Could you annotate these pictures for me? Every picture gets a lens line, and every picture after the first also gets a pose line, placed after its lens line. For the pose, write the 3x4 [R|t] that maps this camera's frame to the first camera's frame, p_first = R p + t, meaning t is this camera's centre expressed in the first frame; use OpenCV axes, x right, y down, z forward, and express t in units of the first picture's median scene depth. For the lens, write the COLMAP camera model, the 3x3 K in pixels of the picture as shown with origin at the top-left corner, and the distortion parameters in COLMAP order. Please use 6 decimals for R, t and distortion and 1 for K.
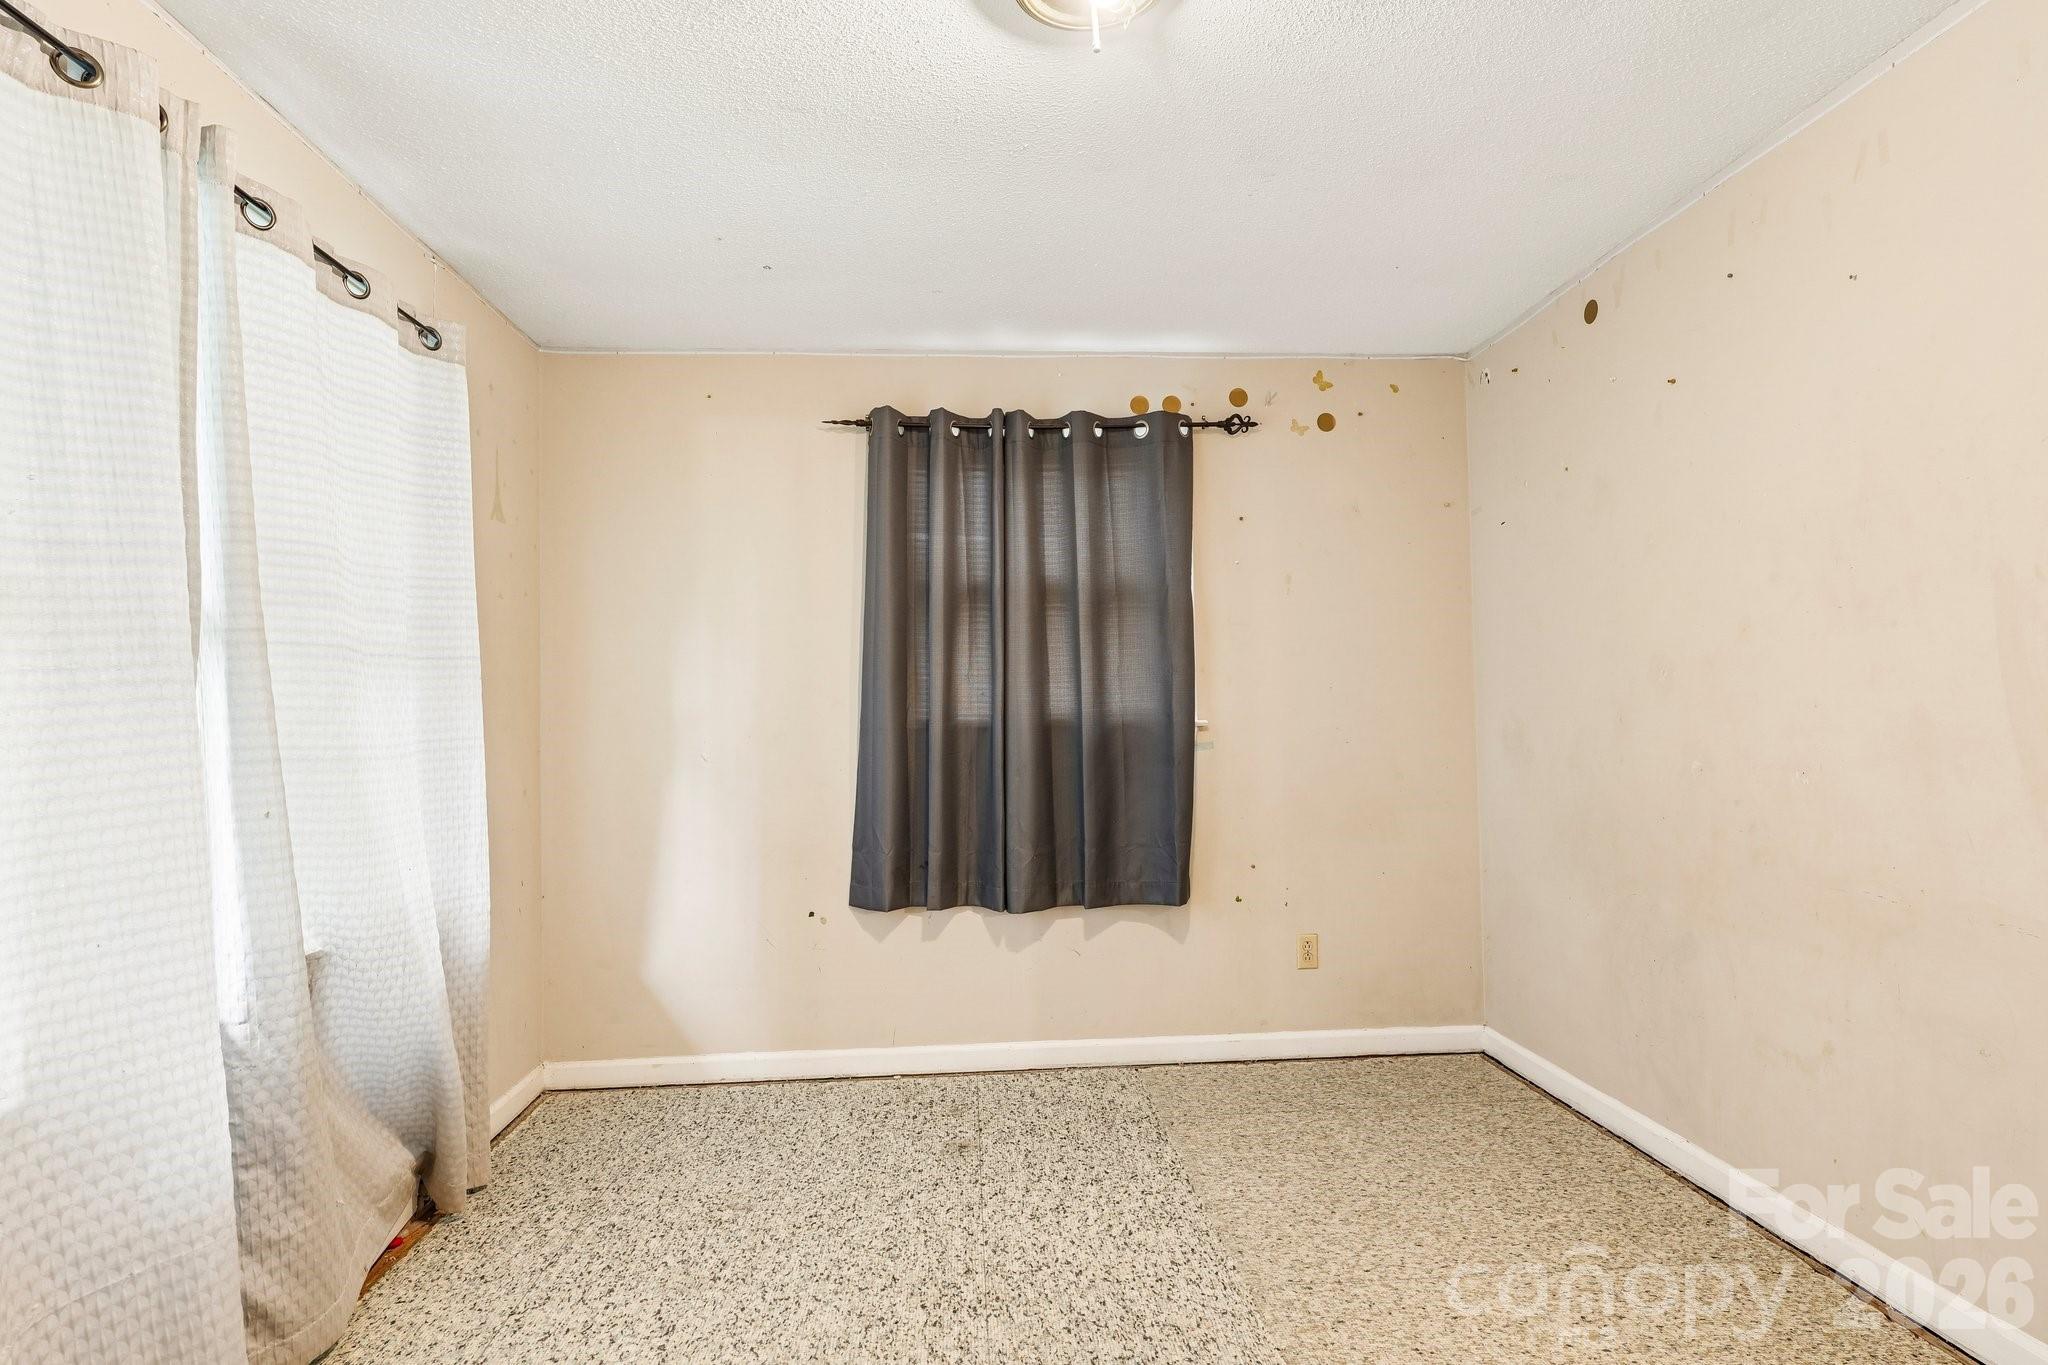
lens RADIAL K [[1060.2, 0, 1009.7], [0, 1060.2, 687.1], [0, 0, 1]] dist [-0.000232, 0.000662]
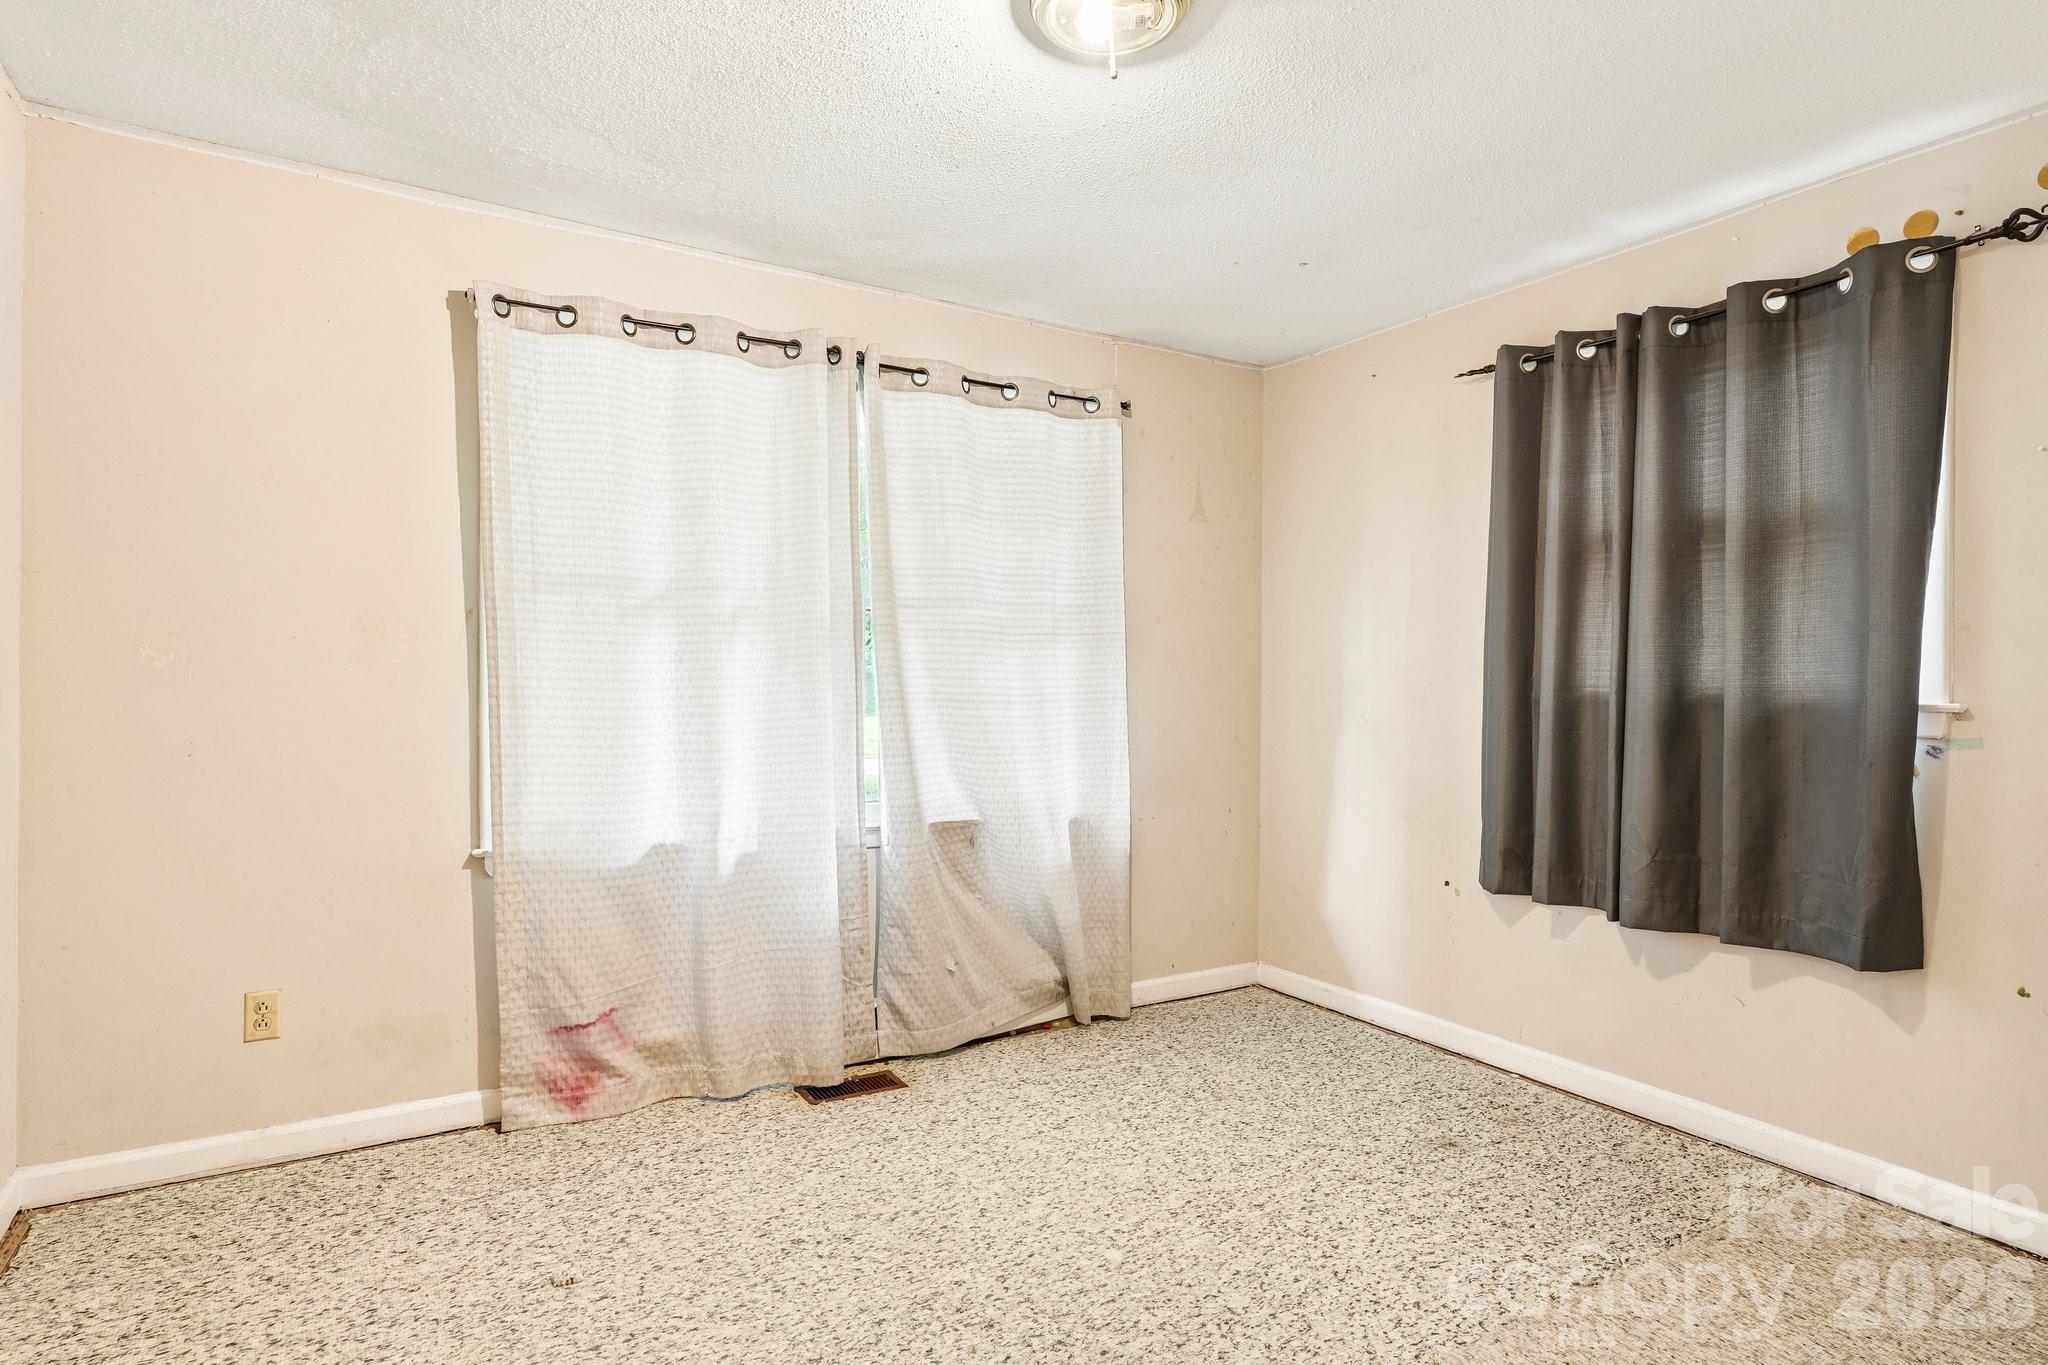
lens RADIAL K [[1060.2, 0, 1009.7], [0, 1060.2, 687.1], [0, 0, 1]] dist [-0.000232, 0.000662]
pose [[0.464708, 0.029044, -0.884987, 0.499454], [0.006763, 0.999316, 0.036347, -0.006725], [0.885438, -0.022876, 0.464194, 0.190919]]
